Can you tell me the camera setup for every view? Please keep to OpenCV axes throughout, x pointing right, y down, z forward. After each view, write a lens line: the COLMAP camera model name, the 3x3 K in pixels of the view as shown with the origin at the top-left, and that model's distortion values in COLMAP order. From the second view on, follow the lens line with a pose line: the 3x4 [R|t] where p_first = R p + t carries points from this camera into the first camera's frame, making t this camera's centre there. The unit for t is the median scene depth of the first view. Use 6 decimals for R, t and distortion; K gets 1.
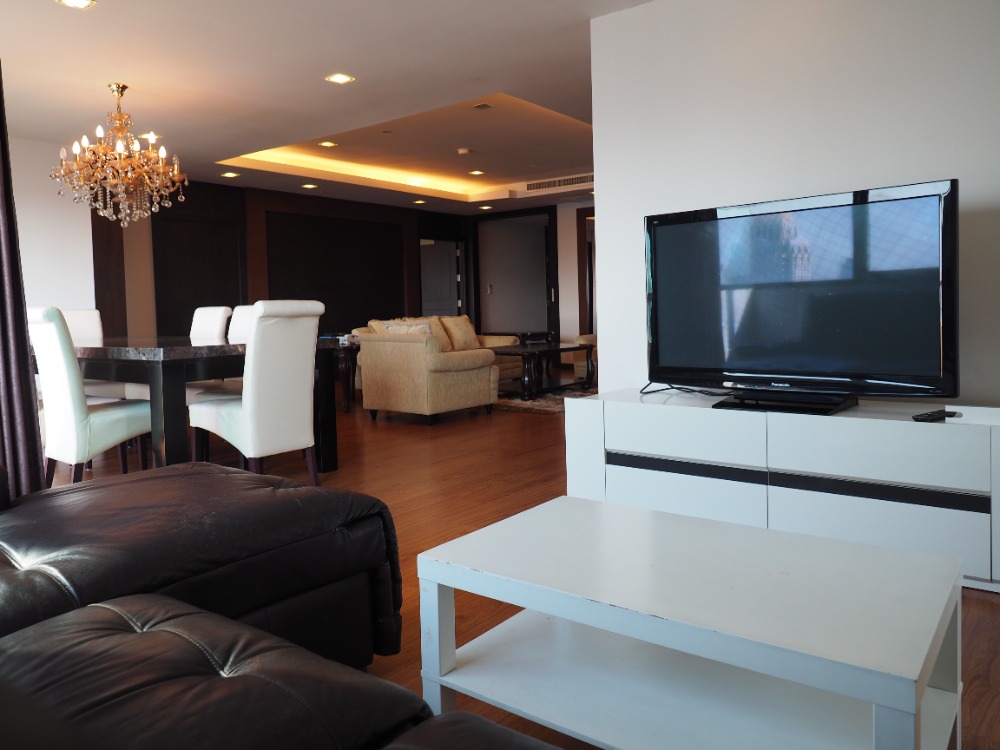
lens RADIAL K [[741.3, 0, 501.0], [0, 741.3, 333.5], [0, 0, 1]] dist [0.002822, 0.010375]
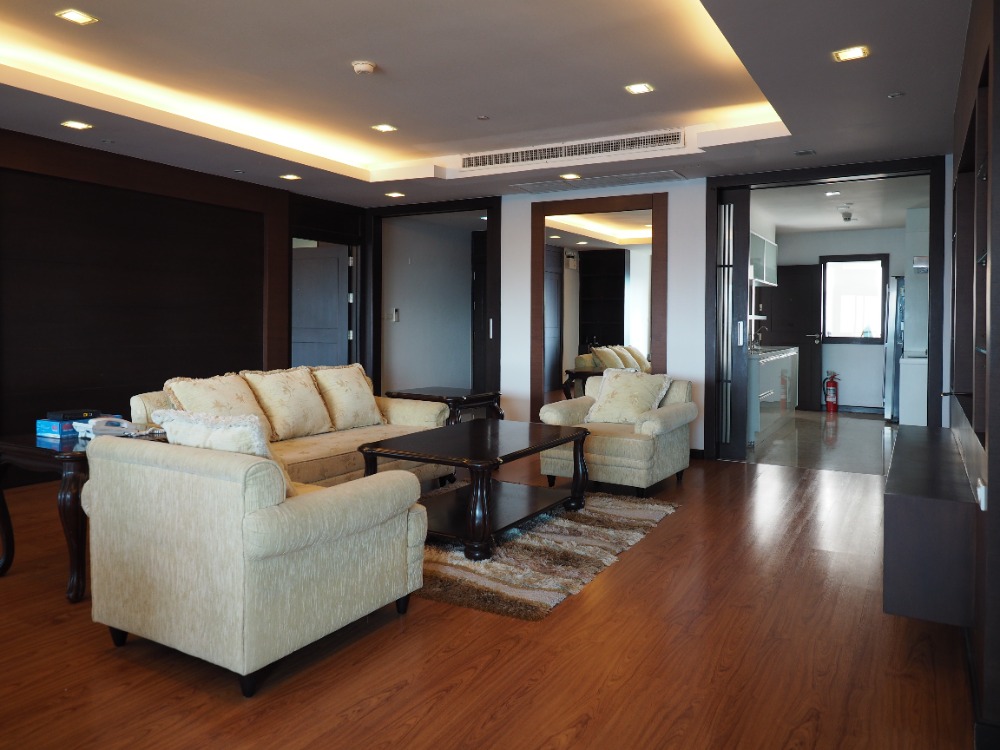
lens RADIAL K [[741.3, 0, 501.0], [0, 741.3, 333.5], [0, 0, 1]] dist [0.002822, 0.010375]
pose [[0.989878, 0.030573, 0.138587, -0.017972], [-0.027075, 0.999267, -0.027062, -0.036620], [-0.139313, 0.023035, 0.989980, 0.403301]]
